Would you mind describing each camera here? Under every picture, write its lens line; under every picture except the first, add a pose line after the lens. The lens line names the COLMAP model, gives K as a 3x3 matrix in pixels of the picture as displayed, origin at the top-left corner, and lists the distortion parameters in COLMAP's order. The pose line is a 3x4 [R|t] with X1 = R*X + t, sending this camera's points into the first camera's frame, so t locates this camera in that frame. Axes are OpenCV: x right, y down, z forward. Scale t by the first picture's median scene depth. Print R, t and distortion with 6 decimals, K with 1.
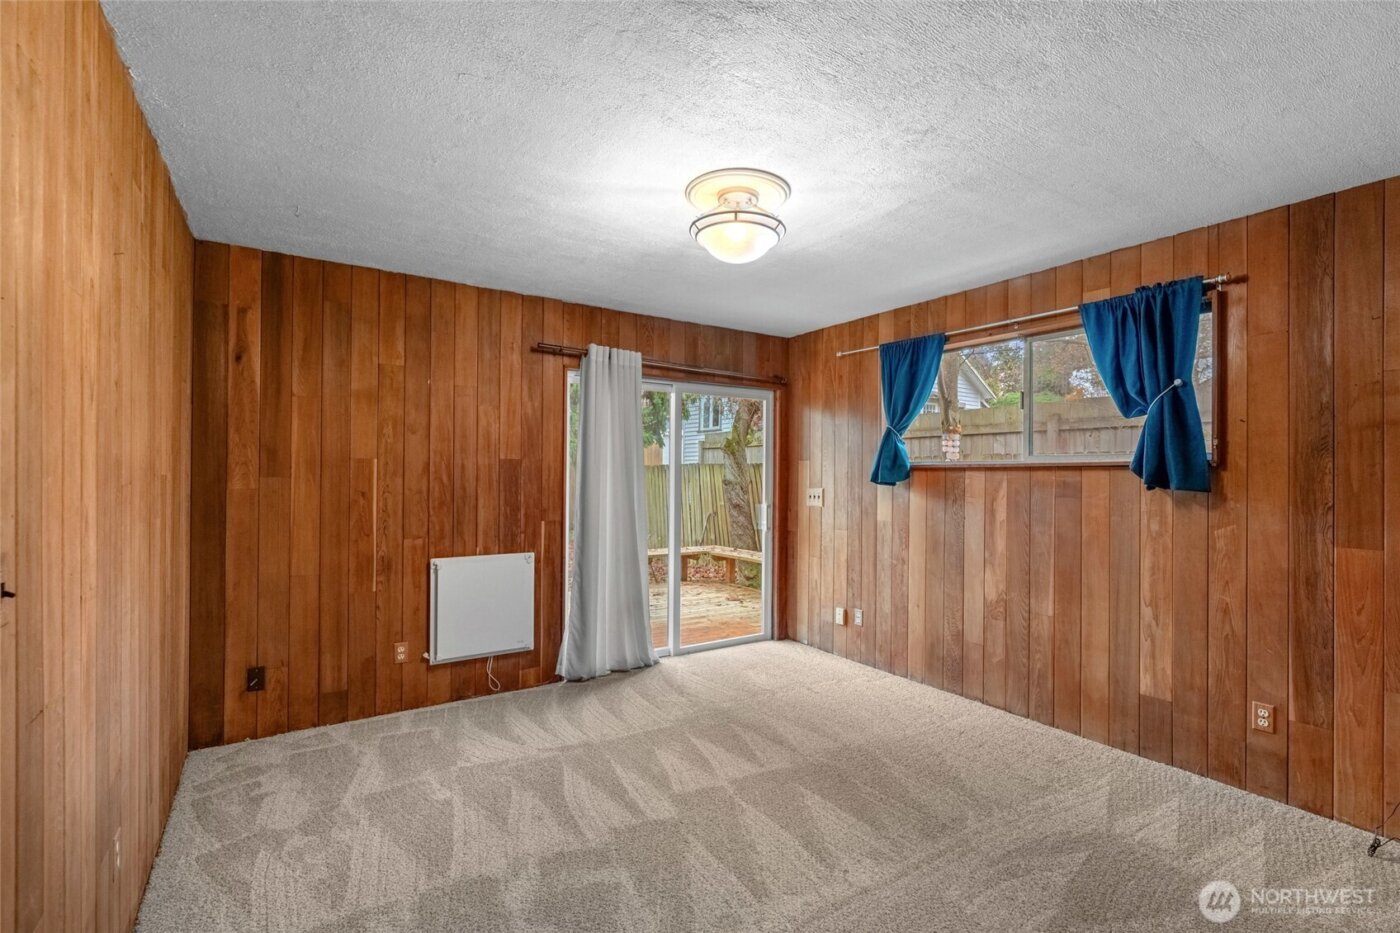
lens RADIAL K [[623.1, 0, 693.6], [0, 623.1, 472.1], [0, 0, 1]] dist [-0.007677, 0.001533]
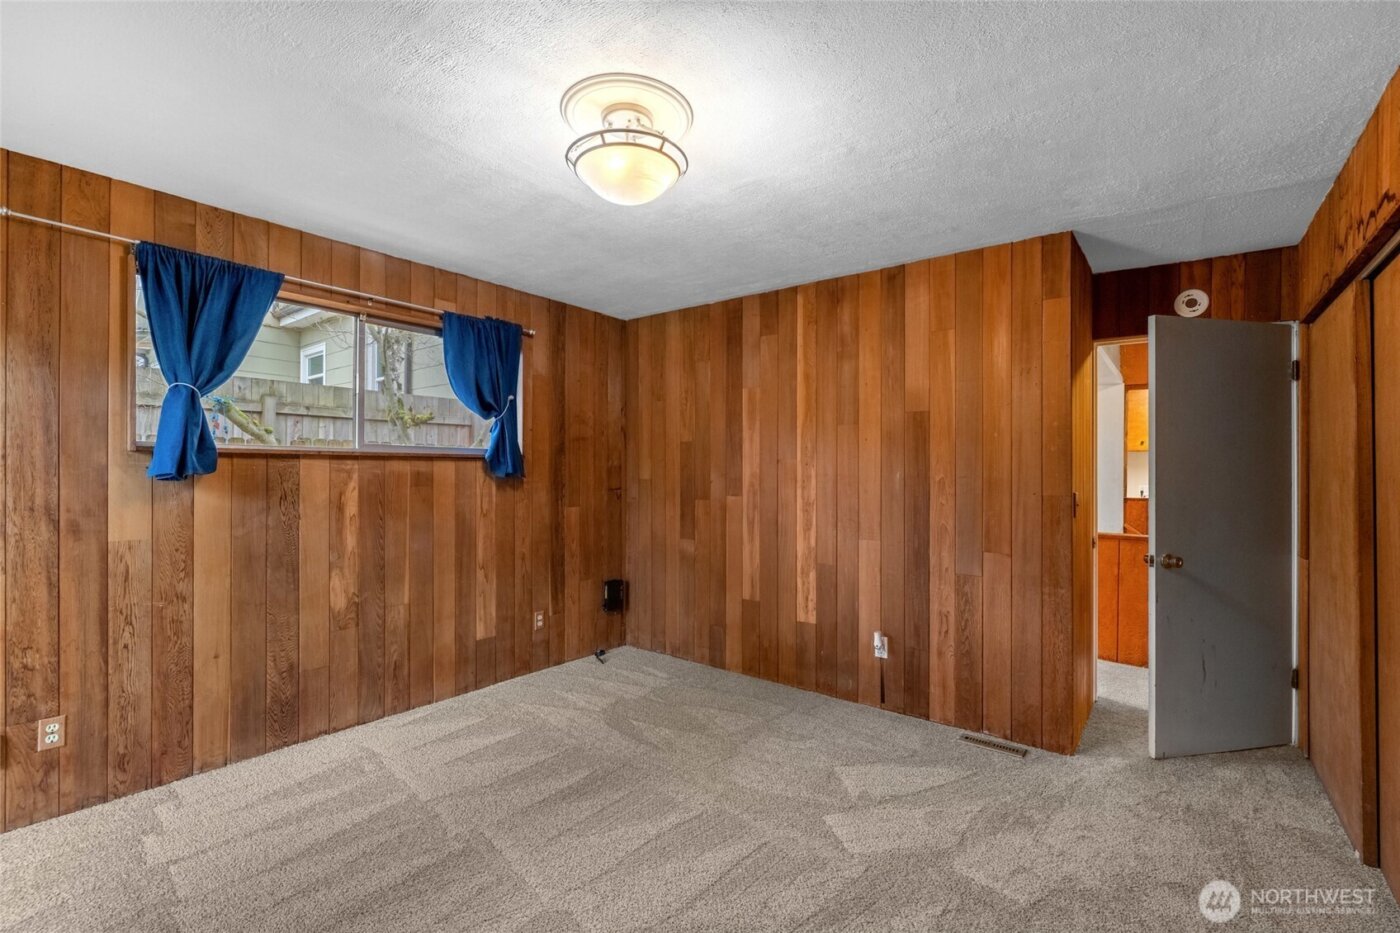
lens RADIAL K [[623.1, 0, 695.4], [0, 623.1, 467.8], [0, 0, 1]] dist [-0.007677, 0.001533]
pose [[-0.317244, -0.009368, 0.948298, -0.509955], [-0.016862, 0.999849, 0.004236, -0.002428], [-0.948194, -0.014646, -0.317354, 0.830198]]
